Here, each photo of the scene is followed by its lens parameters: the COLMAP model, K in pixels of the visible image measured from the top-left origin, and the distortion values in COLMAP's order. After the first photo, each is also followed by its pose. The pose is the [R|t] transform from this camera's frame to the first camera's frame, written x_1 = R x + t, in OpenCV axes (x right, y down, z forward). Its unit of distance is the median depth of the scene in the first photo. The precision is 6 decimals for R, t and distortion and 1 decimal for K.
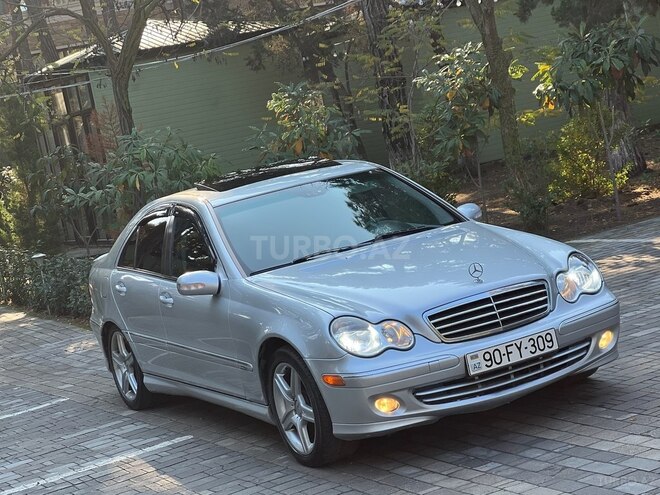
lens RADIAL K [[1496.6, 0, 327.2], [0, 1496.6, 242.3], [0, 0, 1]] dist [0.336018, 0.000000]
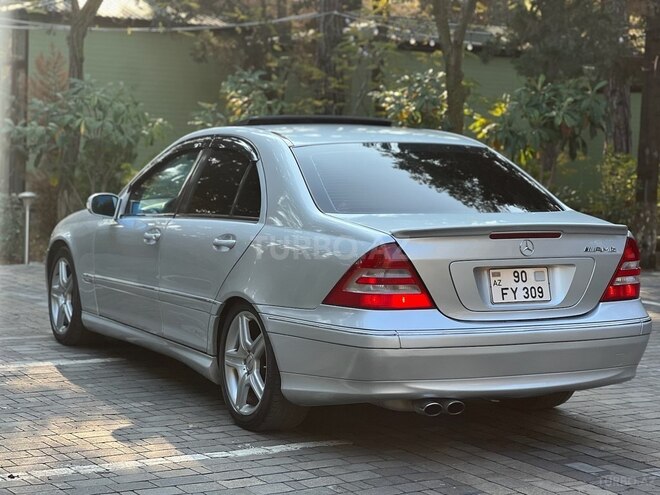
lens RADIAL K [[1496.6, 0, 332.0], [0, 1496.6, 245.1], [0, 0, 1]] dist [0.336018, 0.000000]
pose [[0.972351, 0.216589, 0.087303, -0.064906], [-0.214059, 0.976101, -0.037484, 0.067599], [-0.093335, 0.017760, 0.995476, -0.004467]]
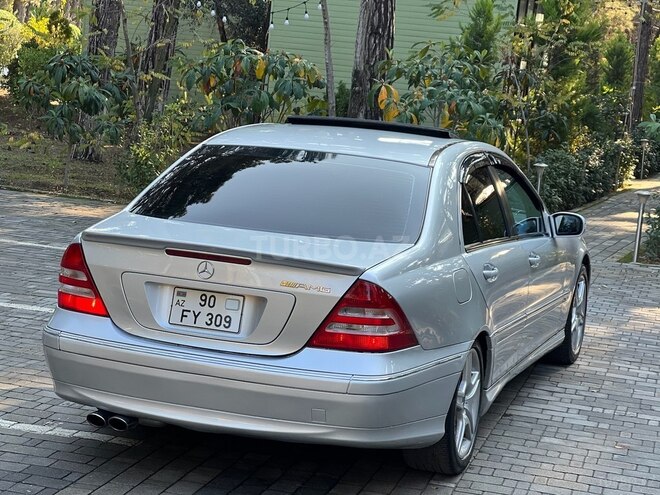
lens RADIAL K [[1496.6, 0, 332.2], [0, 1496.6, 242.4], [0, 0, 1]] dist [0.336018, 0.000000]
pose [[0.695635, 0.343686, -0.630850, 0.582461], [-0.294794, 0.937362, 0.185606, -0.142325], [0.655125, 0.056857, 0.753378, 0.258939]]
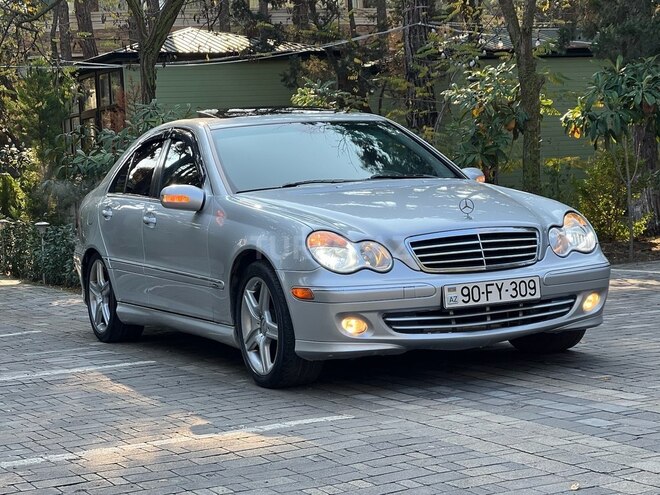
lens RADIAL K [[1496.6, 0, 328.1], [0, 1496.6, 249.0], [0, 0, 1]] dist [0.336018, 0.000000]
pose [[0.989915, 0.140677, -0.016710, 0.027825], [-0.141276, 0.989042, -0.042854, 0.088898], [0.010498, 0.044783, 0.998942, 0.037220]]
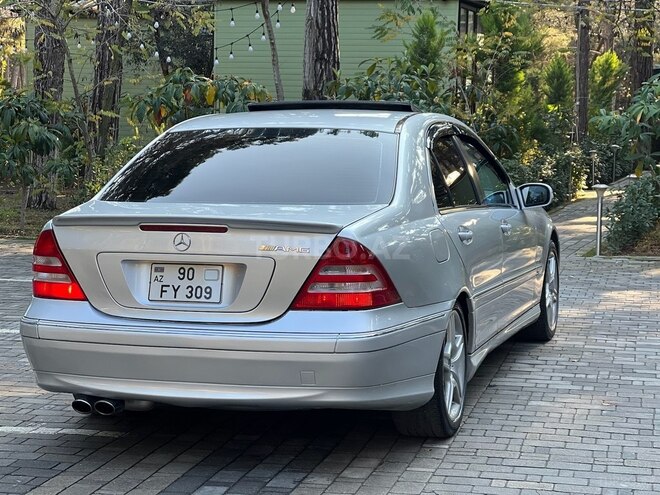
lens RADIAL K [[1496.6, 0, 329.4], [0, 1496.6, 243.4], [0, 0, 1]] dist [0.336018, 0.000000]
pose [[0.737994, 0.262548, -0.621637, 0.585408], [-0.222458, 0.964368, 0.143203, -0.096225], [0.637084, 0.032605, 0.770104, 0.258100]]
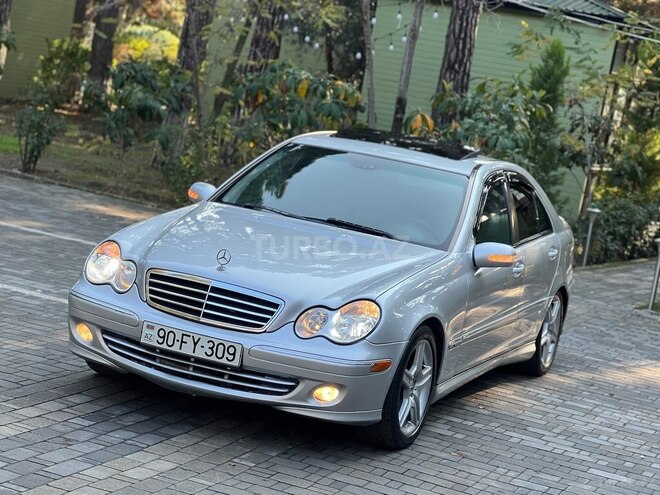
lens RADIAL K [[1496.6, 0, 325.6], [0, 1496.6, 250.9], [0, 0, 1]] dist [0.336018, 0.000000]
pose [[0.575132, 0.387159, -0.720646, 0.738230], [-0.357163, 0.911363, 0.204577, -0.182848], [0.735974, 0.139729, 0.662433, 0.367735]]
